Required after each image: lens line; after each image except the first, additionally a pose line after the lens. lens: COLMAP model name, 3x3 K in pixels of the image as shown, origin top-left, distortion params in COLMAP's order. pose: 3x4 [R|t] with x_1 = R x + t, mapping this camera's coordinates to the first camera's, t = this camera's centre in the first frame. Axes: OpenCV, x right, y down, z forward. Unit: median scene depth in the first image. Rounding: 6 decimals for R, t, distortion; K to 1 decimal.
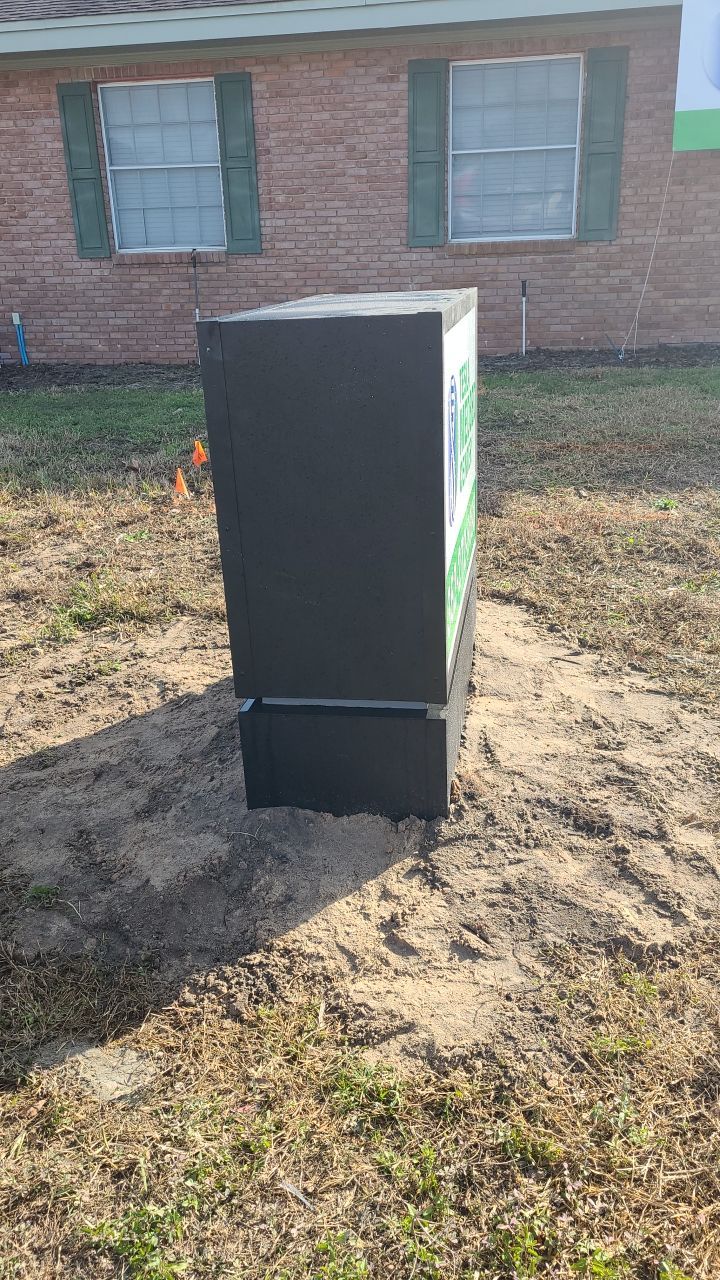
lens RADIAL K [[966.3, 0, 377.1], [0, 966.3, 615.8], [0, 0, 1]] dist [0.035049, -0.006218]
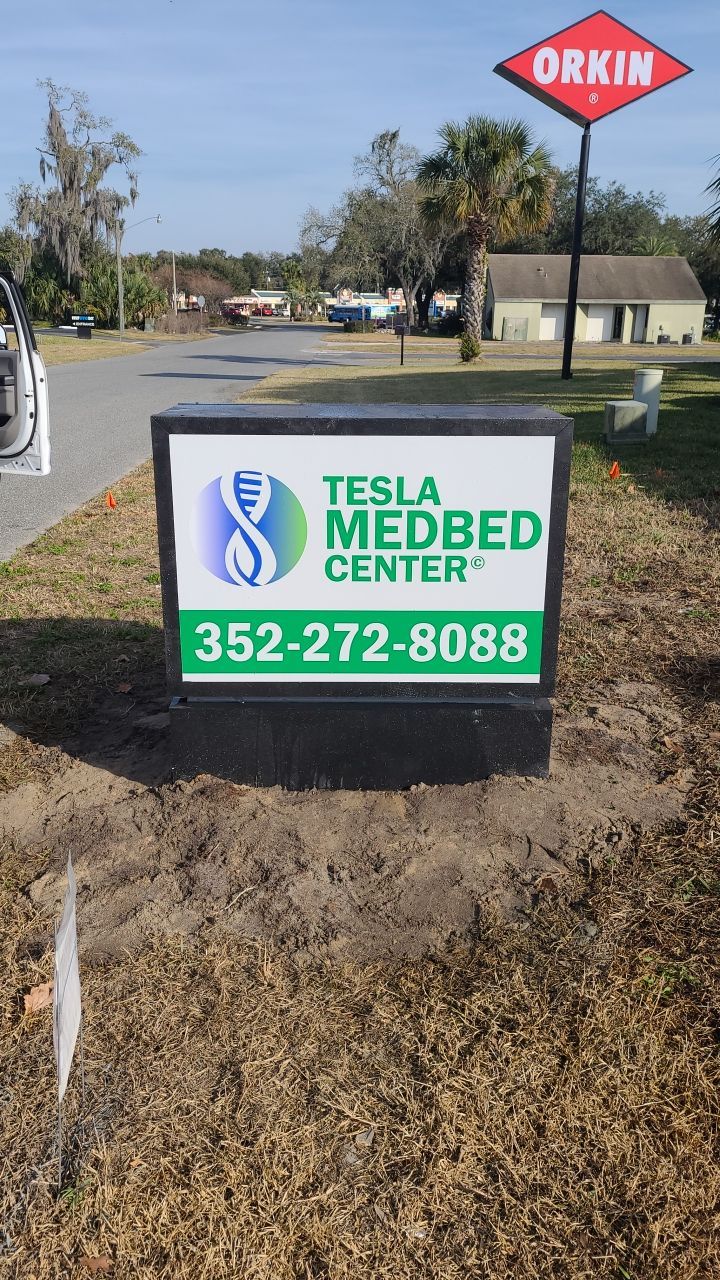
lens RADIAL K [[966.3, 0, 377.1], [0, 966.3, 615.8], [0, 0, 1]] dist [0.035049, -0.006218]
pose [[0.172701, 0.326821, -0.929173, 0.297435], [-0.354073, 0.900889, 0.251063, -0.101210], [0.919134, 0.285636, 0.271302, 0.191428]]
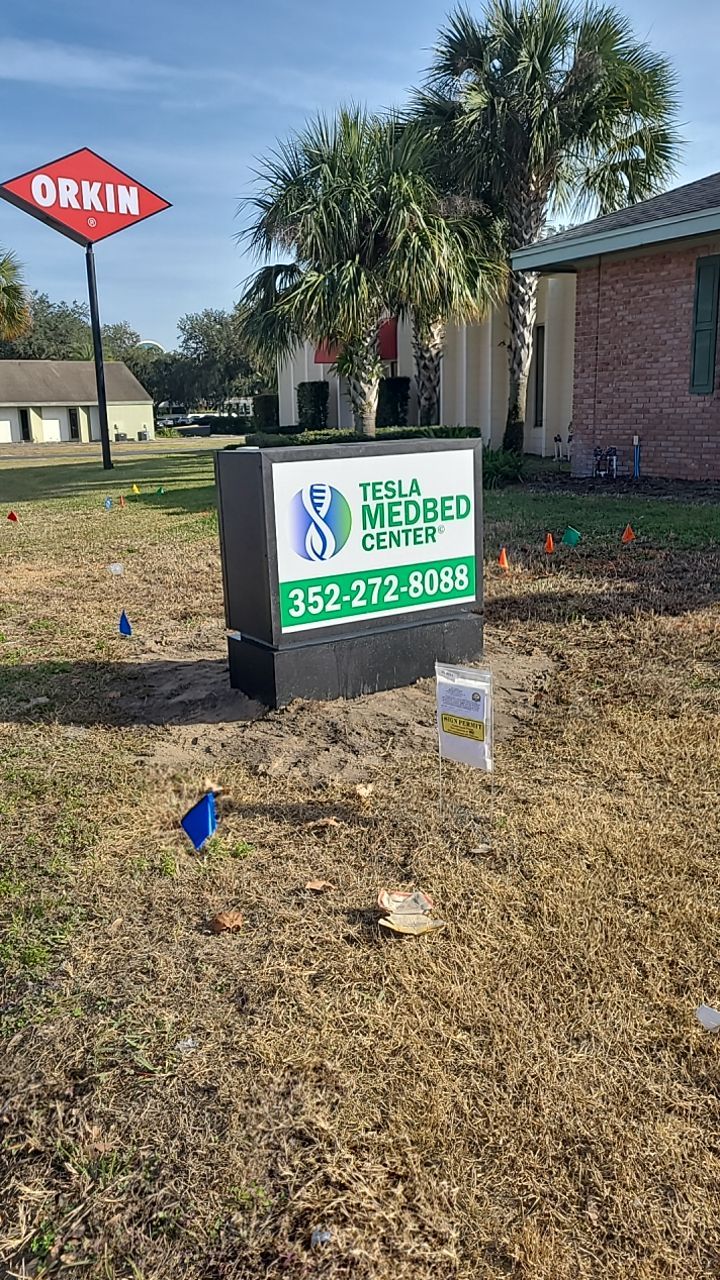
lens RADIAL K [[966.3, 0, 377.1], [0, 966.3, 615.8], [0, 0, 1]] dist [0.035049, -0.006218]
pose [[0.667308, 0.166413, -0.725953, 0.358227], [-0.244627, 0.969614, -0.002597, -0.003678], [0.703462, 0.179321, 0.687740, -0.046803]]
